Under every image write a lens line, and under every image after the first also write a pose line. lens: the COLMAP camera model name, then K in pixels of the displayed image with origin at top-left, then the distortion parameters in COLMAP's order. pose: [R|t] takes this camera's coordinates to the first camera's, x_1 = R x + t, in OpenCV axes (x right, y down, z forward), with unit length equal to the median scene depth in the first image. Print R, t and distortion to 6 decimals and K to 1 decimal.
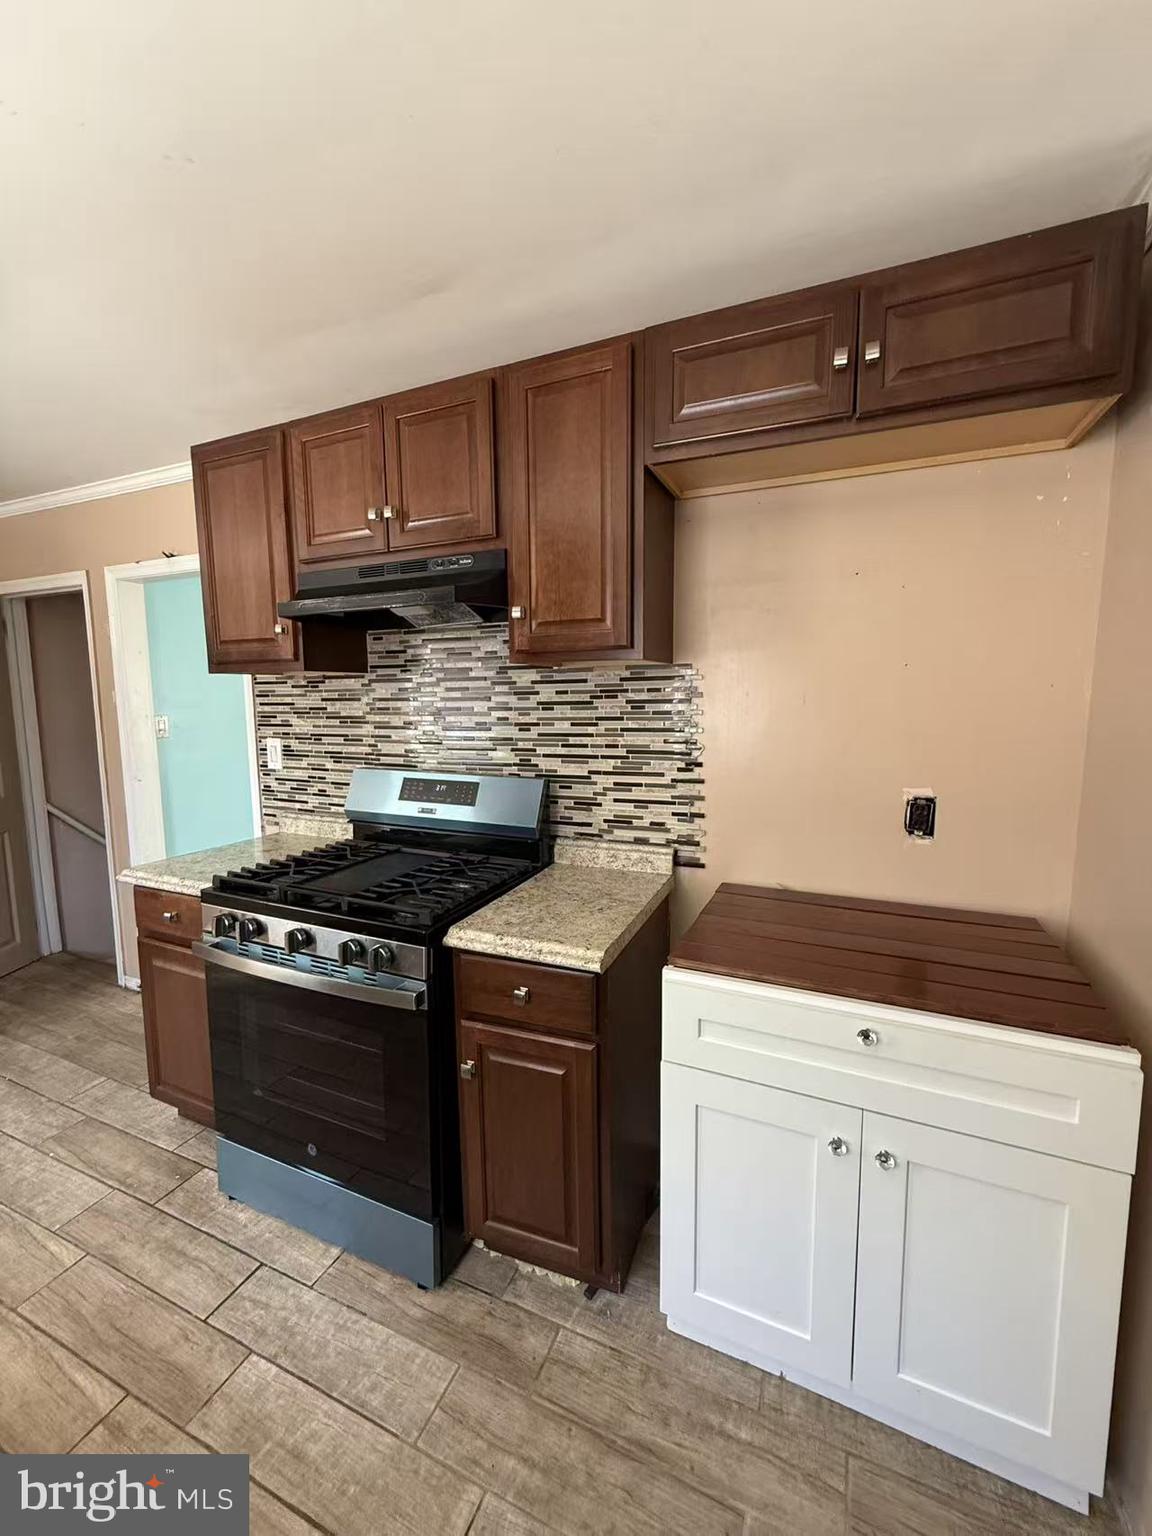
lens RADIAL K [[612.9, 0, 576.8], [0, 612.9, 764.8], [0, 0, 1]] dist [0.000468, -0.000109]
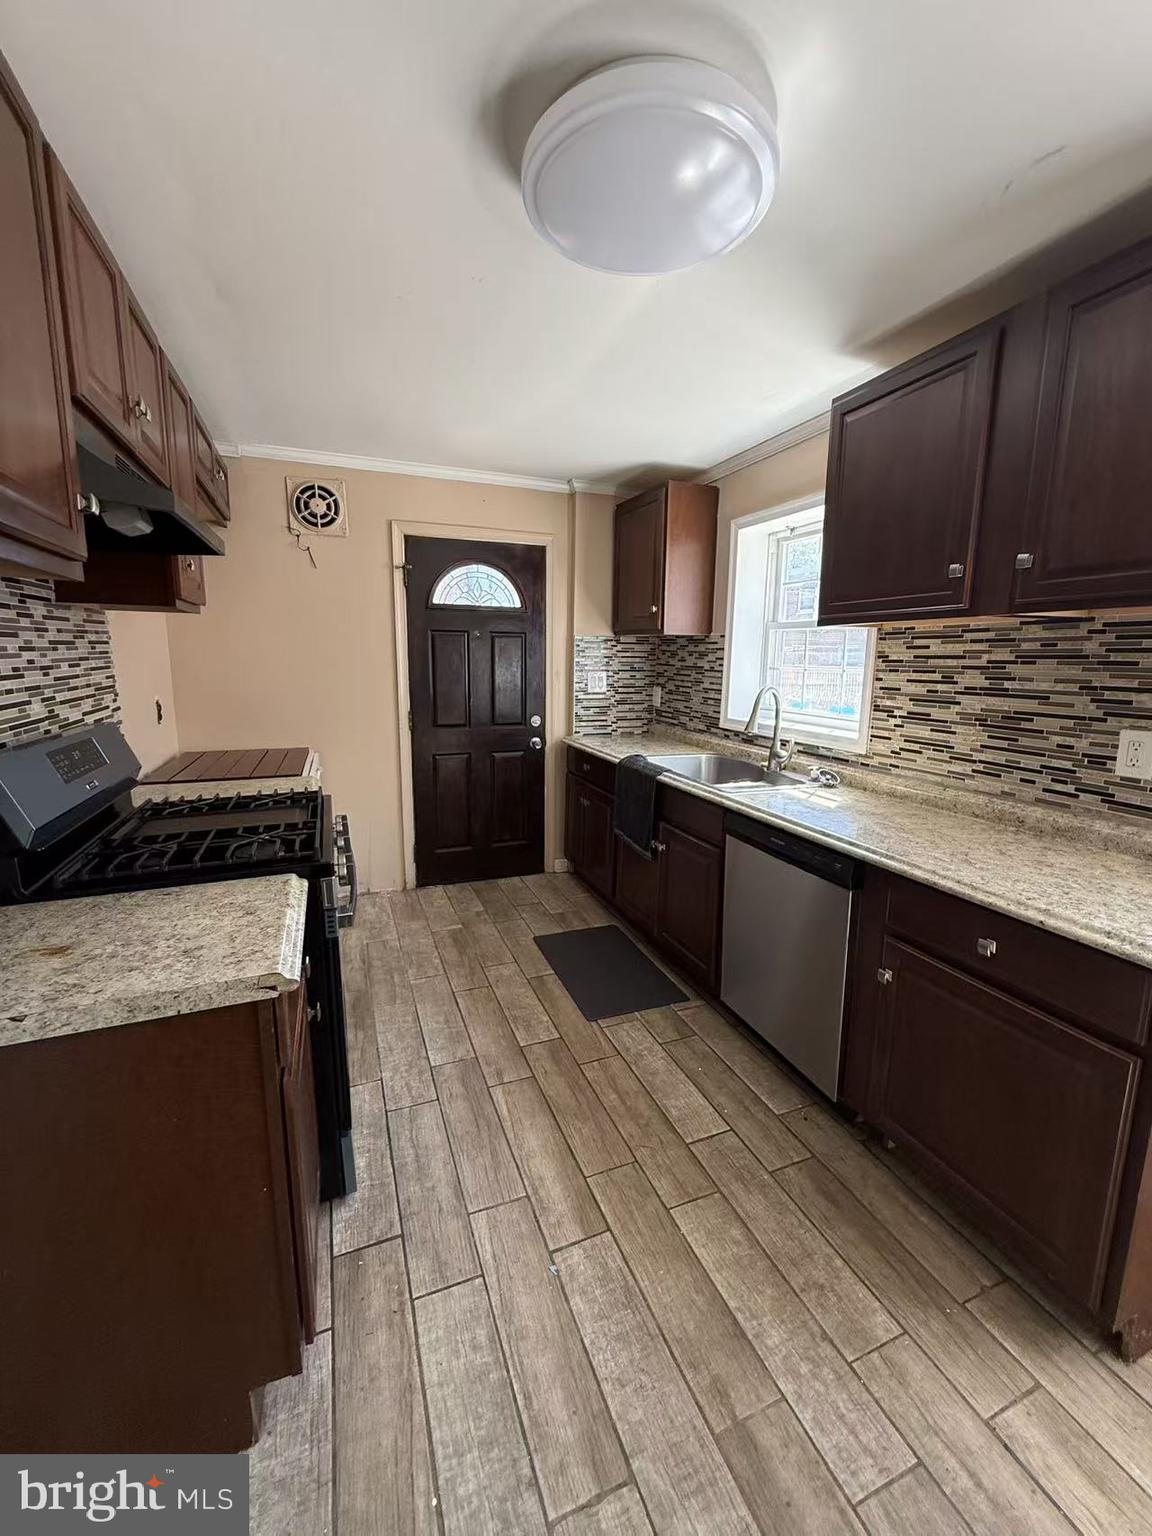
lens RADIAL K [[612.9, 0, 576.8], [0, 612.9, 764.8], [0, 0, 1]] dist [0.000468, -0.000109]
pose [[-0.714134, -0.125237, 0.688715, -1.483134], [0.069285, 0.966389, 0.247572, -0.118288], [-0.696572, 0.224518, -0.681454, 1.367230]]
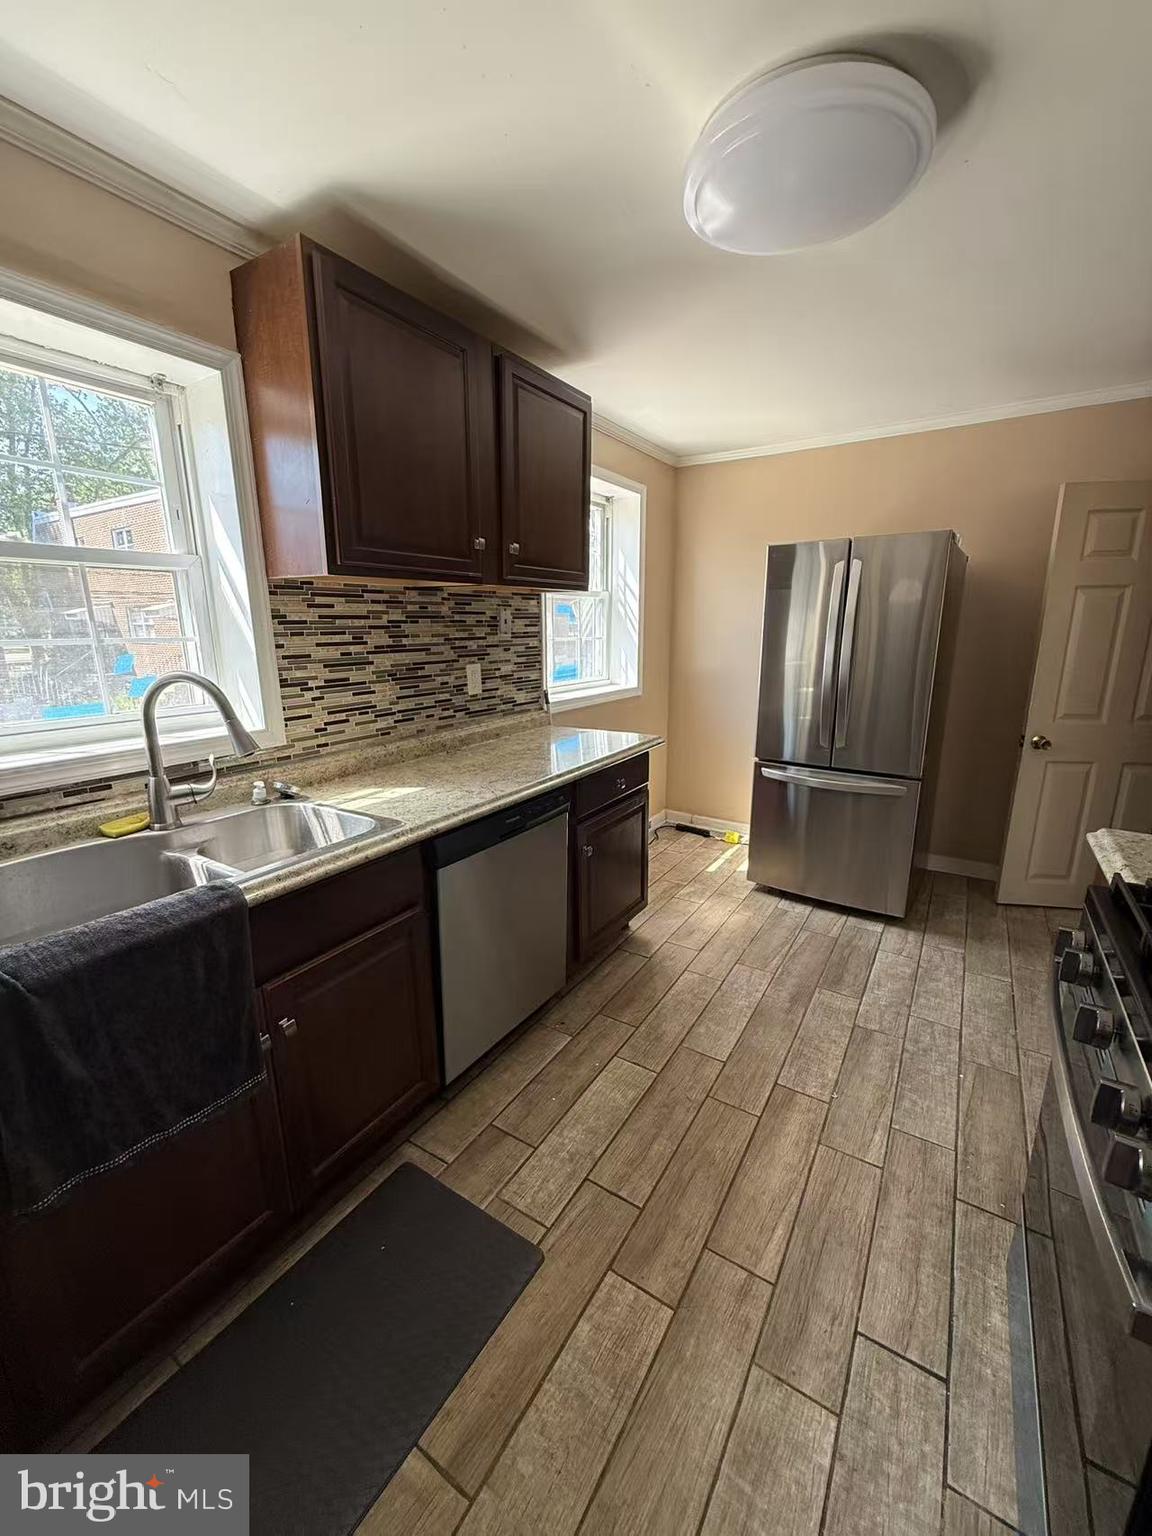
lens RADIAL K [[612.9, 0, 576.8], [0, 612.9, 764.8], [0, 0, 1]] dist [0.000468, -0.000109]
pose [[-0.154148, 0.228483, -0.961267, 0.088874], [-0.106160, 0.963433, 0.246022, -0.029529], [0.982328, 0.139972, -0.124256, 0.536869]]
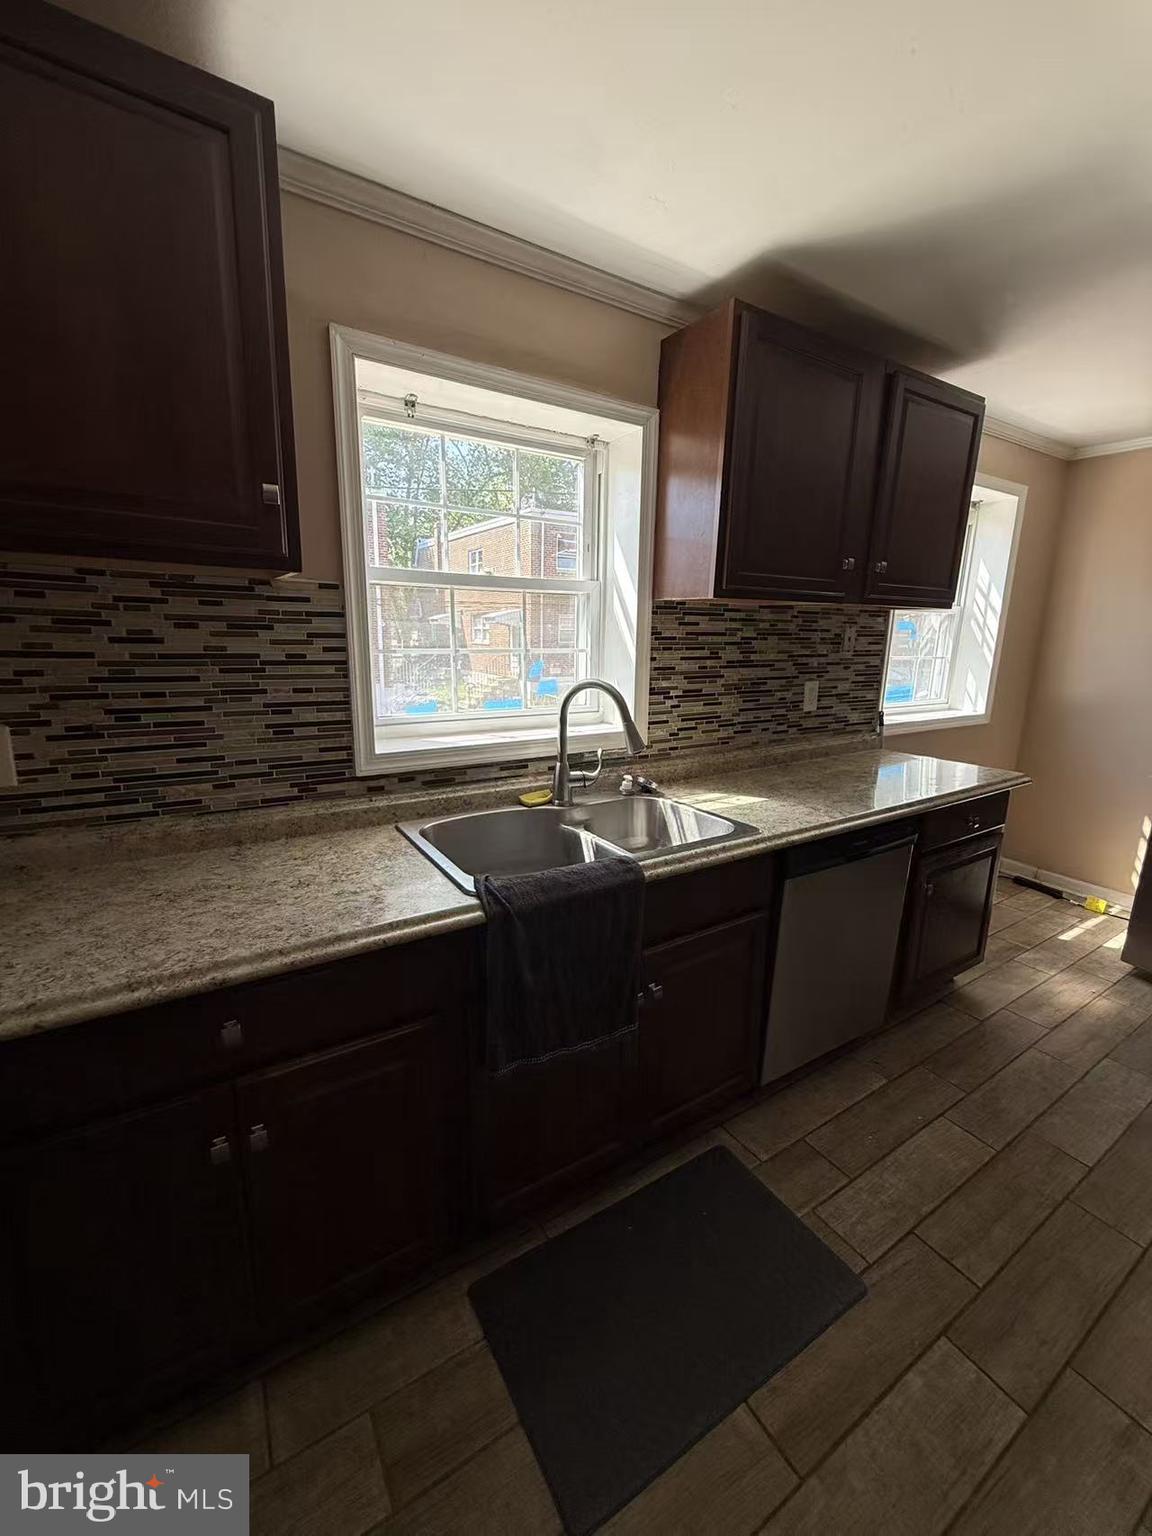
lens RADIAL K [[612.9, 0, 576.8], [0, 612.9, 764.8], [0, 0, 1]] dist [0.000468, -0.000109]
pose [[-0.563461, 0.174896, -0.807418, 0.208320], [-0.104639, 0.954354, 0.279747, -0.035683], [0.819489, 0.242114, -0.519440, 0.419000]]
